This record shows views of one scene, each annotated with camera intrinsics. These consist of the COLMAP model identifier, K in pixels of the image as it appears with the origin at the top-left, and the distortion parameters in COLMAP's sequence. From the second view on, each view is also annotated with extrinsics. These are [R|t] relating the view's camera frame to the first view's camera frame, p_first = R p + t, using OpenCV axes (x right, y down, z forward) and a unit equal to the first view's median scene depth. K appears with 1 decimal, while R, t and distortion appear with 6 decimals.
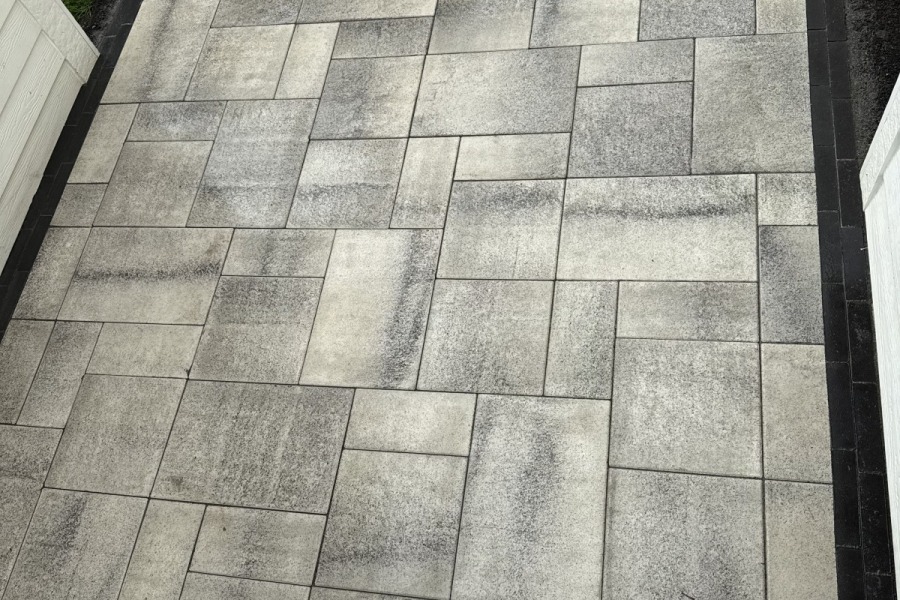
lens RADIAL K [[837.5, 0, 455.9], [0, 837.5, 300.1], [0, 0, 1]] dist [0.179260, -0.387687]
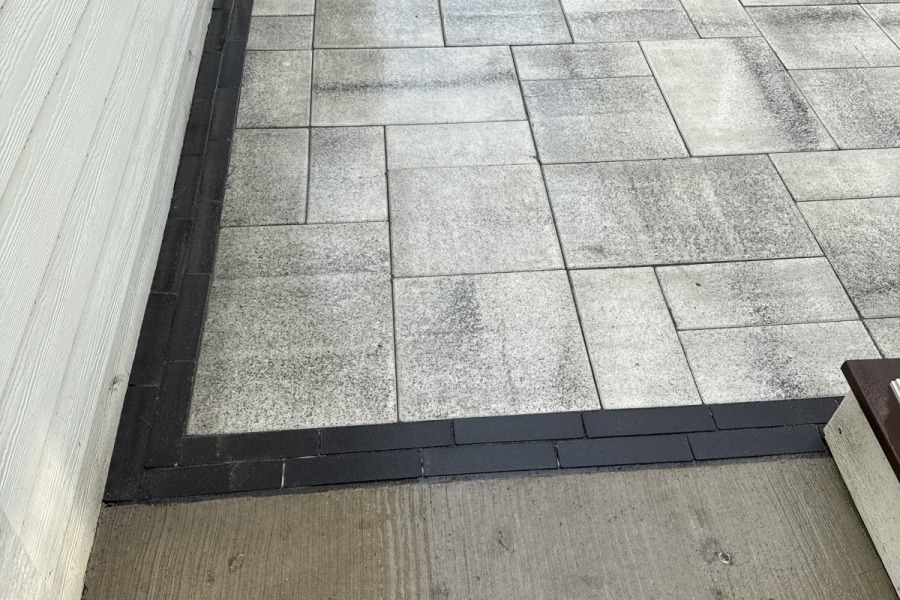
lens RADIAL K [[837.5, 0, 455.9], [0, 837.5, 300.1], [0, 0, 1]] dist [0.179260, -0.387687]
pose [[0.940769, 0.007518, 0.338965, -0.662744], [0.090302, 0.958086, -0.271877, 0.425296], [-0.326801, 0.286382, 0.900659, 0.365206]]
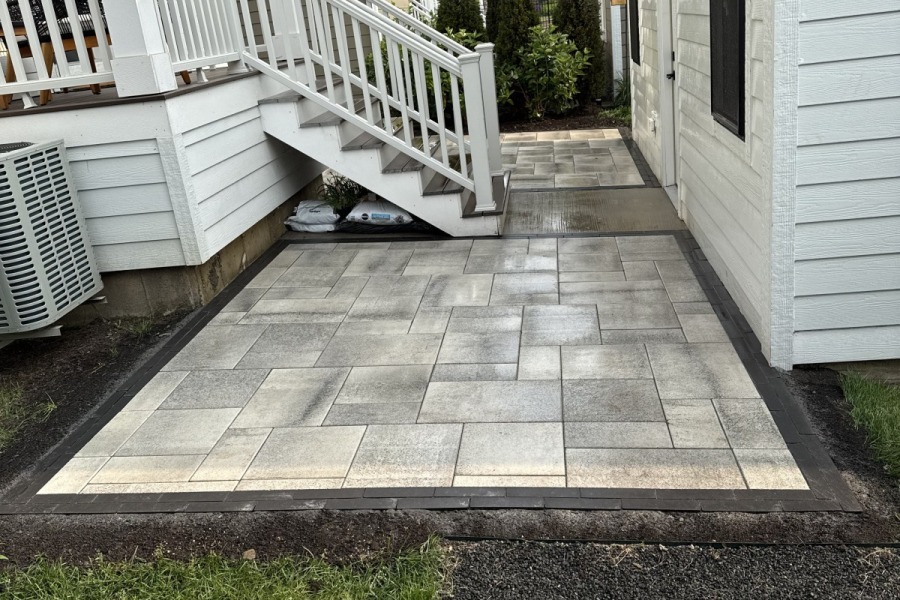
lens RADIAL K [[837.5, 0, 455.9], [0, 837.5, 300.1], [0, 0, 1]] dist [0.179260, -0.387687]
pose [[-0.956575, 0.286352, 0.054478, -0.185928], [0.098918, 0.143095, 0.984753, -1.774477], [0.274190, 0.947379, -0.165206, 1.322643]]
